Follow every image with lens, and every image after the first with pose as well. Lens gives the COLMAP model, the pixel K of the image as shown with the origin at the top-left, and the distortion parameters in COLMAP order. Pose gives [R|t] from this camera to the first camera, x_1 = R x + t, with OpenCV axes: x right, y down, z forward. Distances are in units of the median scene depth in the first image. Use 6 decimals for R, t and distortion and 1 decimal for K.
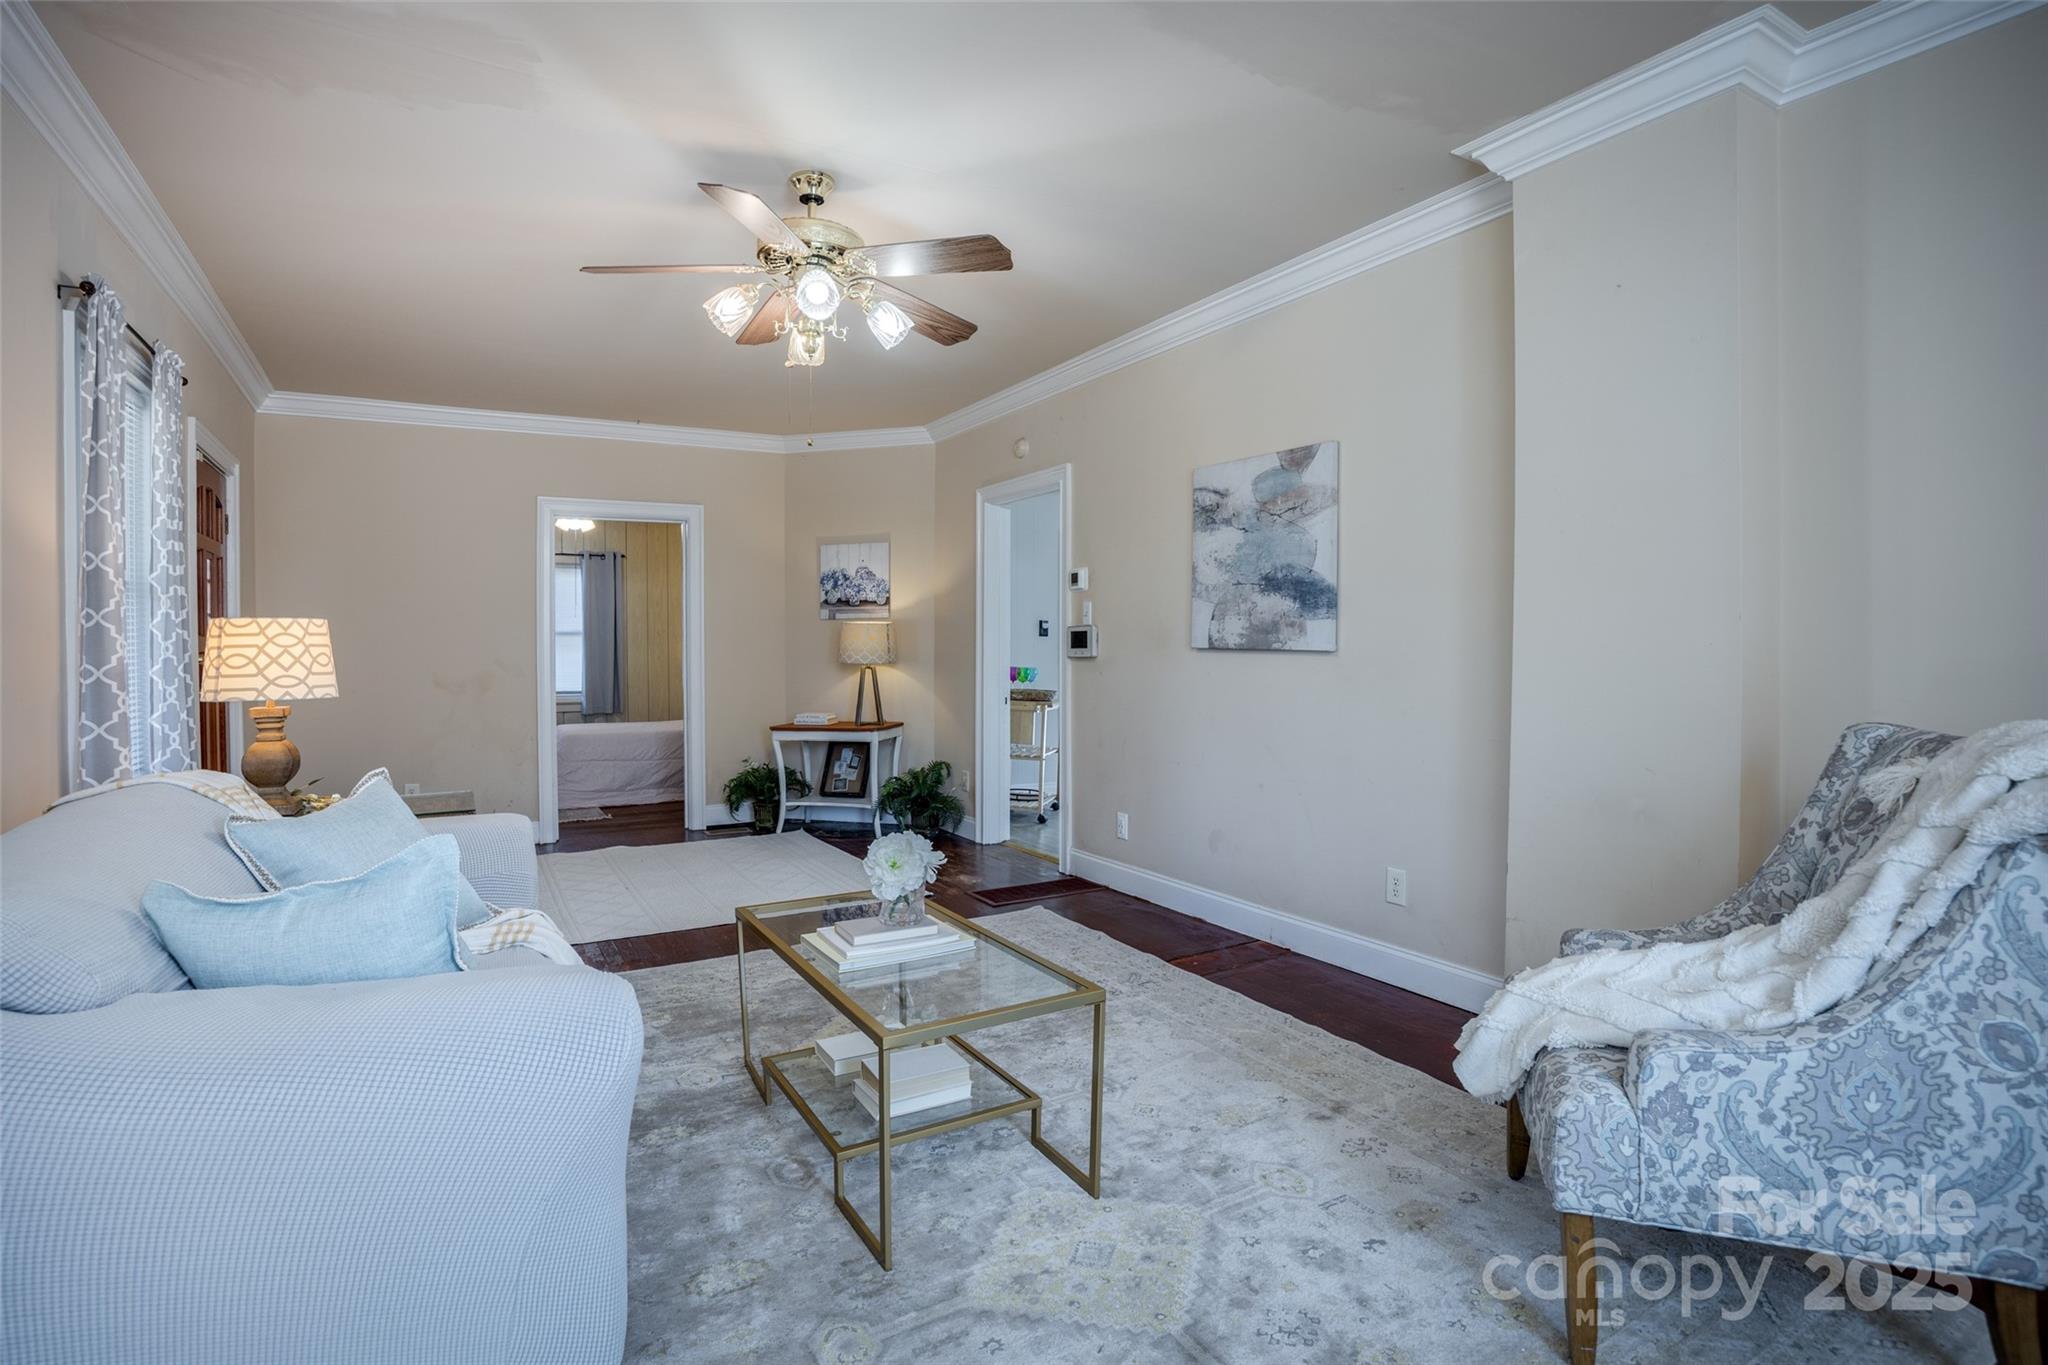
lens RADIAL K [[1001.8, 0, 1039.5], [0, 1001.8, 663.5], [0, 0, 1]] dist [-0.049578, 0.001051]
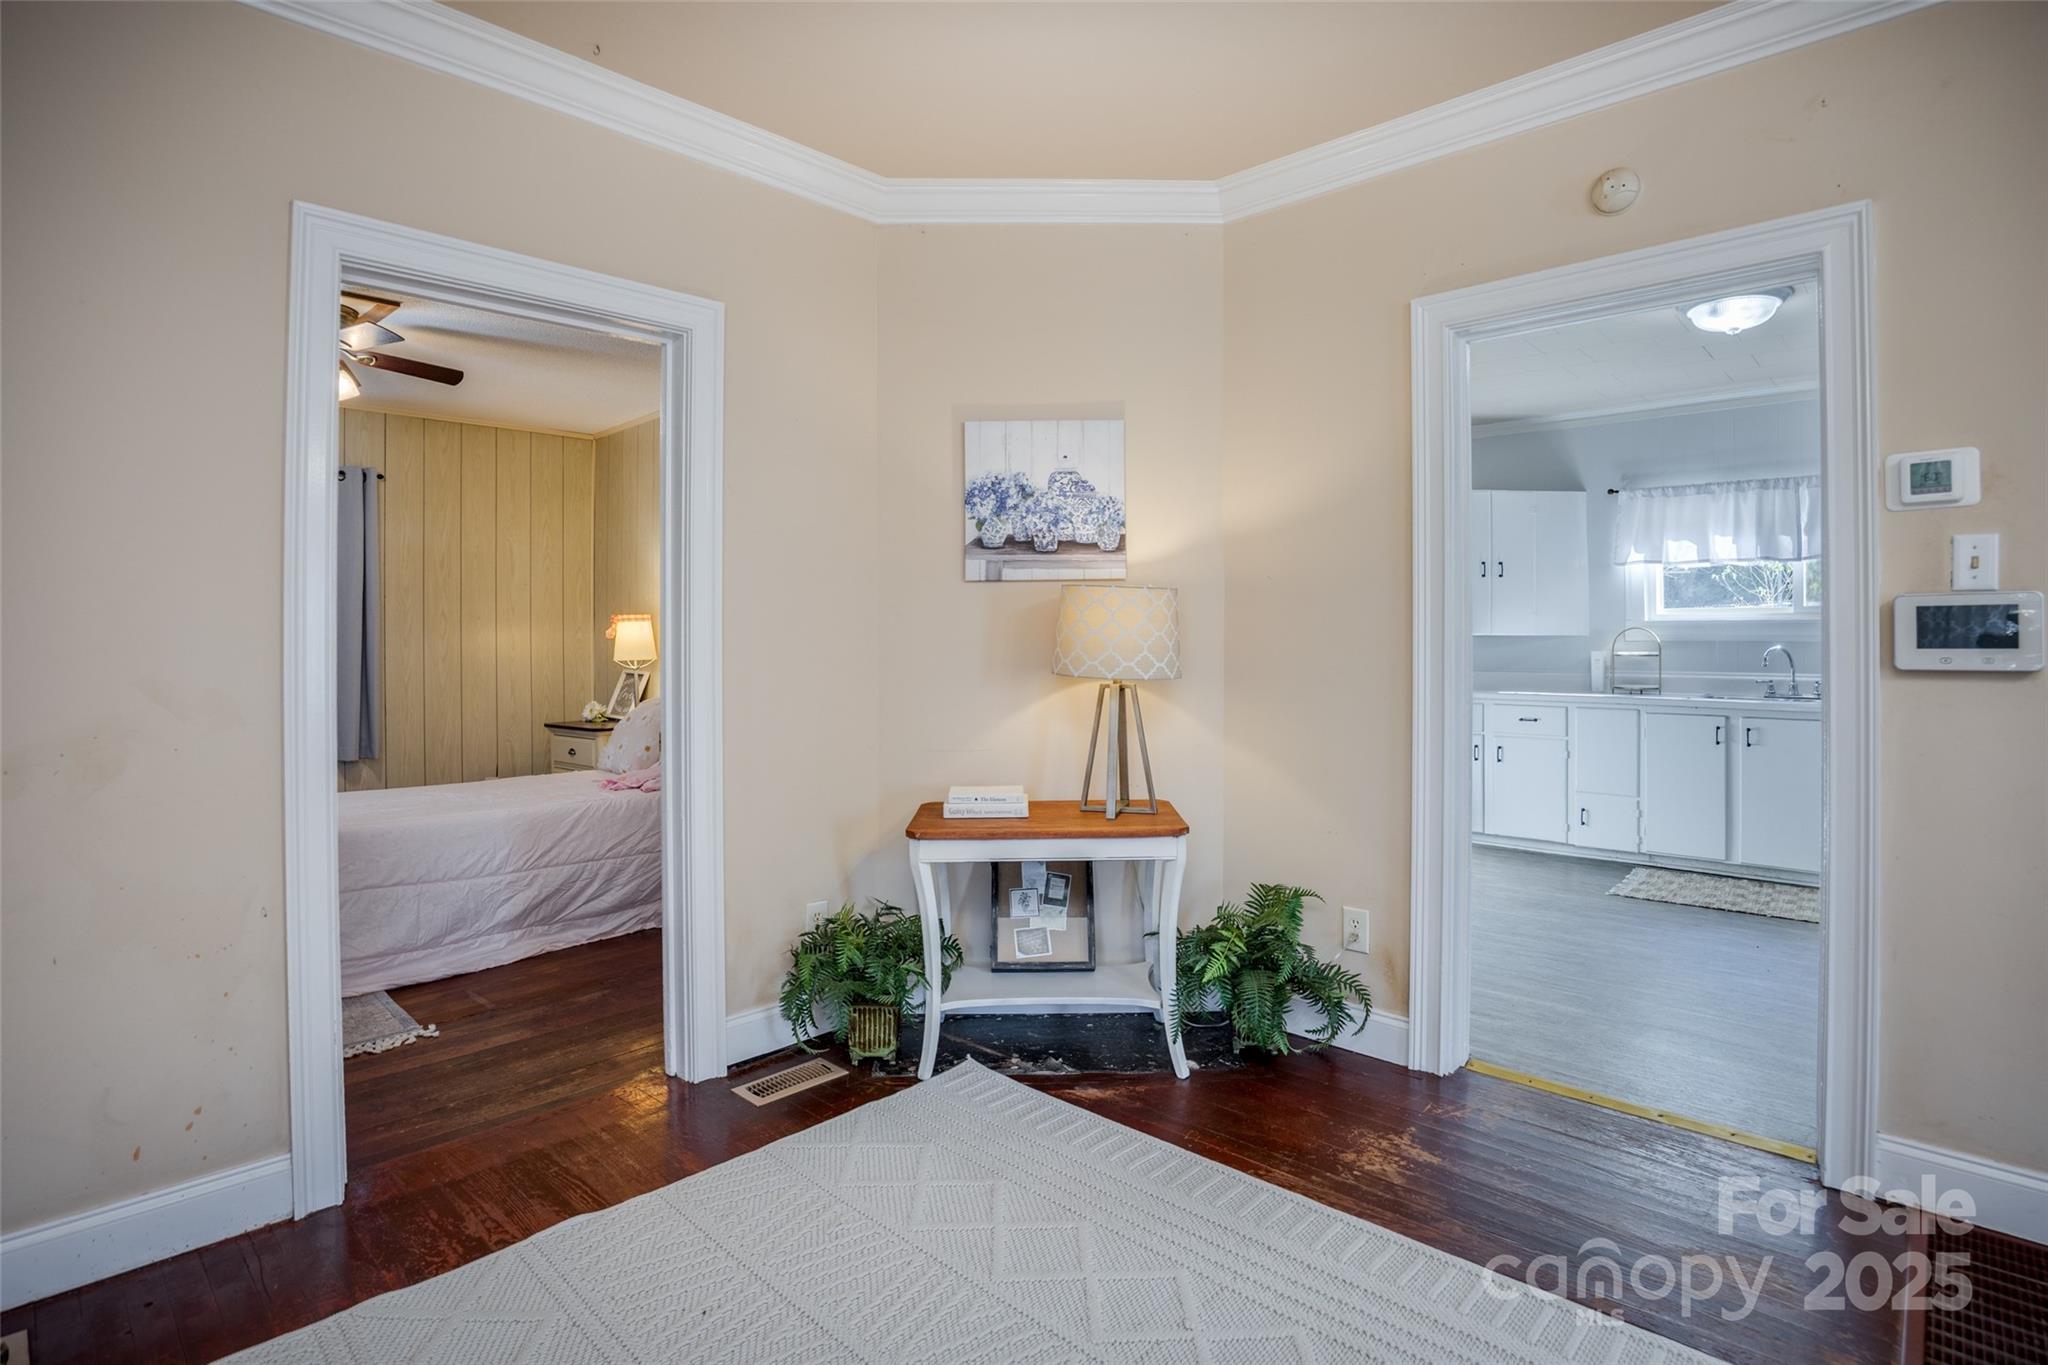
lens RADIAL K [[1001.8, 0, 1019.1], [0, 1001.8, 637.7], [0, 0, 1]] dist [-0.049578, 0.001051]
pose [[0.966272, 0.000311, 0.257522, -0.326557], [0.002482, 0.999942, -0.010517, -0.013138], [-0.257510, 0.010802, 0.966215, 0.564805]]
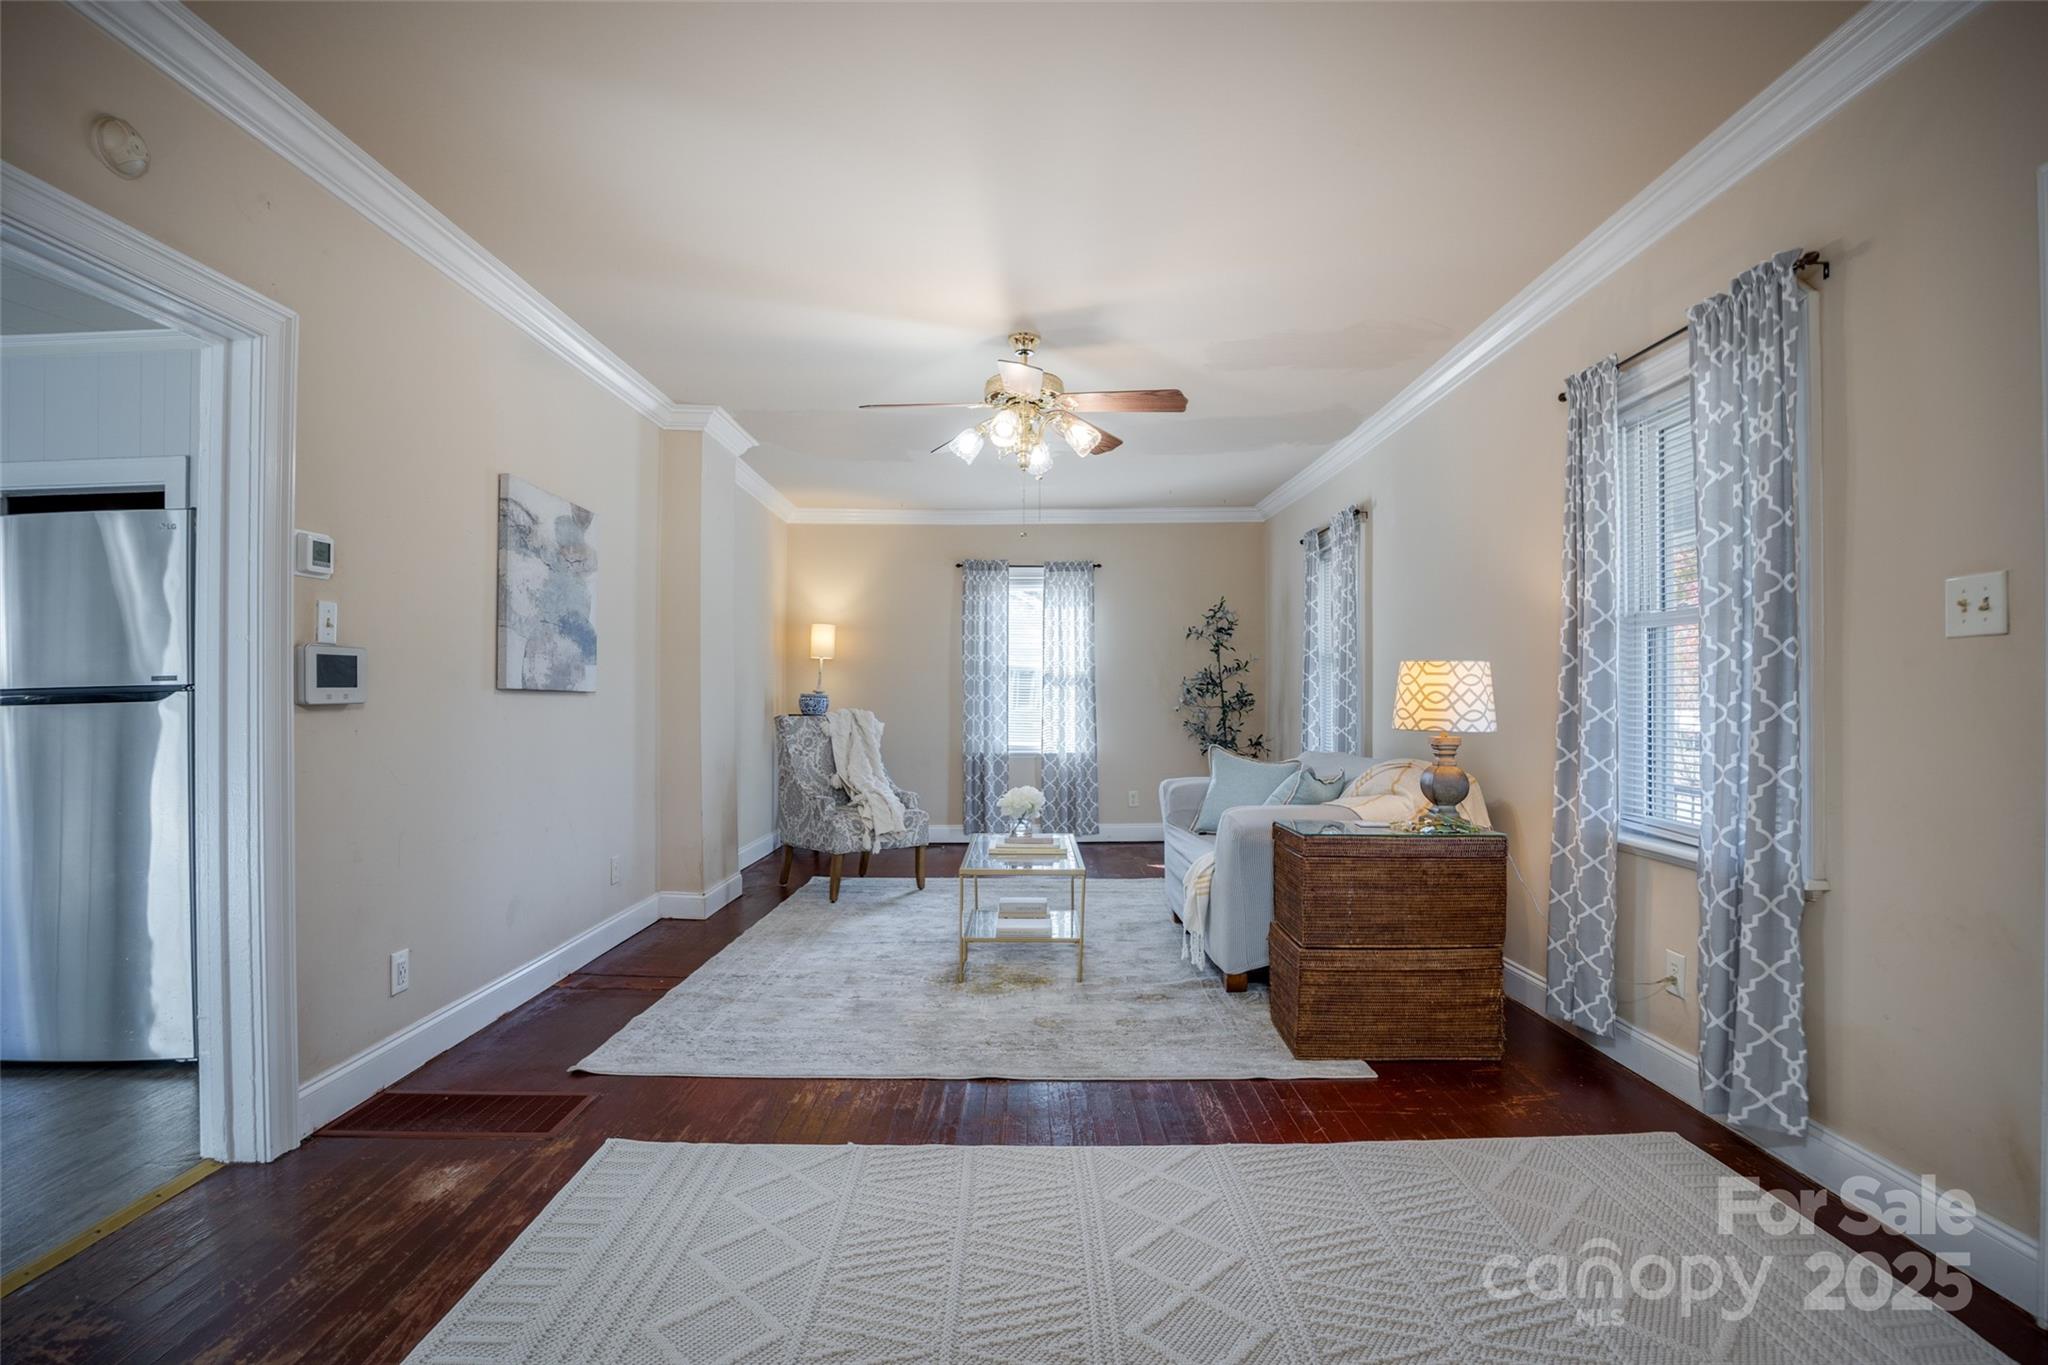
lens RADIAL K [[1001.8, 0, 1034.4], [0, 1001.8, 689.6], [0, 0, 1]] dist [-0.049578, 0.001051]
pose [[-0.860479, 0.003540, 0.509473, -0.420508], [0.010220, 0.999895, 0.010313, -0.012418], [-0.509383, 0.014081, -0.860425, 0.975492]]
